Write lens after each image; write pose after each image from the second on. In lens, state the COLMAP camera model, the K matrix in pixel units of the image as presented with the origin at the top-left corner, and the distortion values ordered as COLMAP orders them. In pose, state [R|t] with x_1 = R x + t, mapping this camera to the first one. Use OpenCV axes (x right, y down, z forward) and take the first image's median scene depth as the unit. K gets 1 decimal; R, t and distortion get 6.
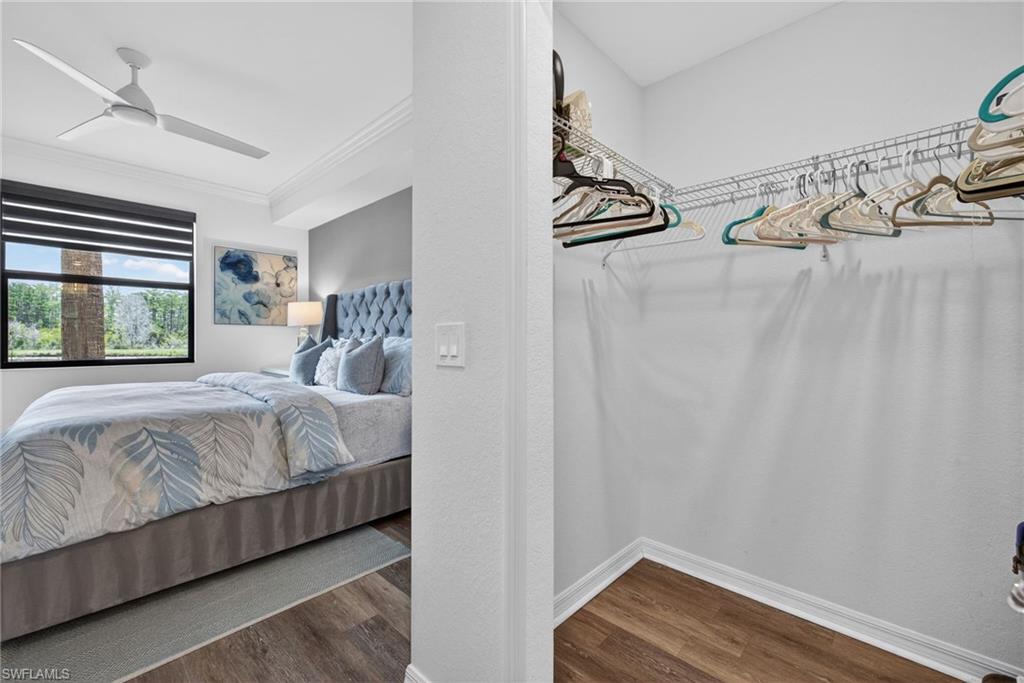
lens RADIAL K [[422.8, 0, 519.6], [0, 422.8, 337.7], [0, 0, 1]] dist [0.003591, 0.000247]
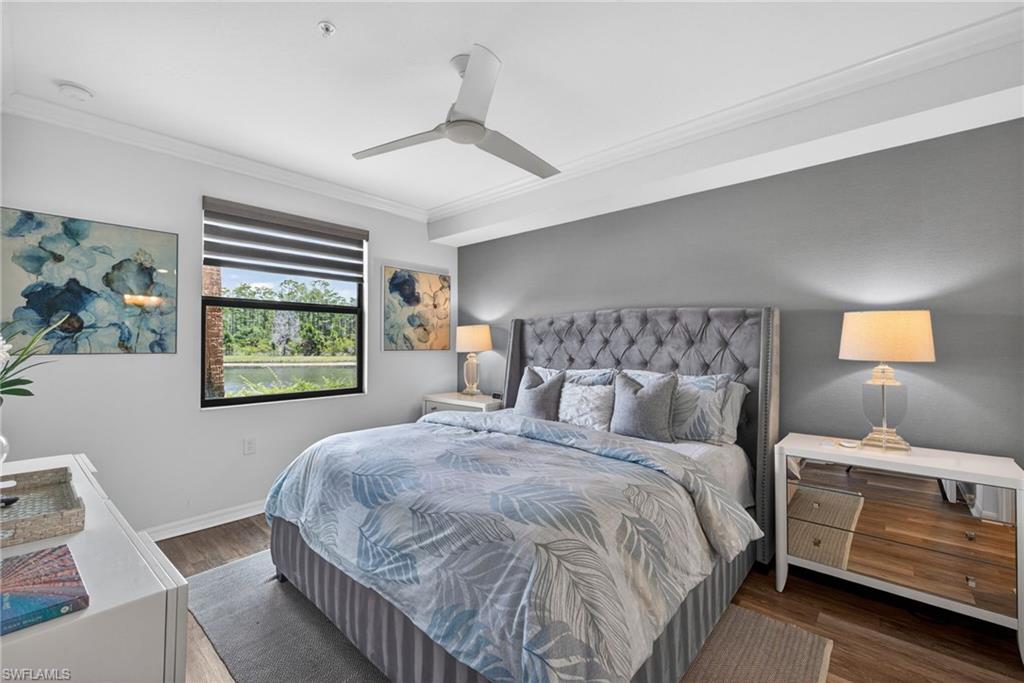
lens RADIAL K [[424.2, 0, 515.7], [0, 424.2, 336.1], [0, 0, 1]] dist [0.022659, -0.000131]
pose [[0.999475, -0.003331, 0.032221, -0.459876], [0.003677, 0.999936, -0.010678, -0.052516], [-0.032183, 0.010791, 0.999424, 0.068631]]
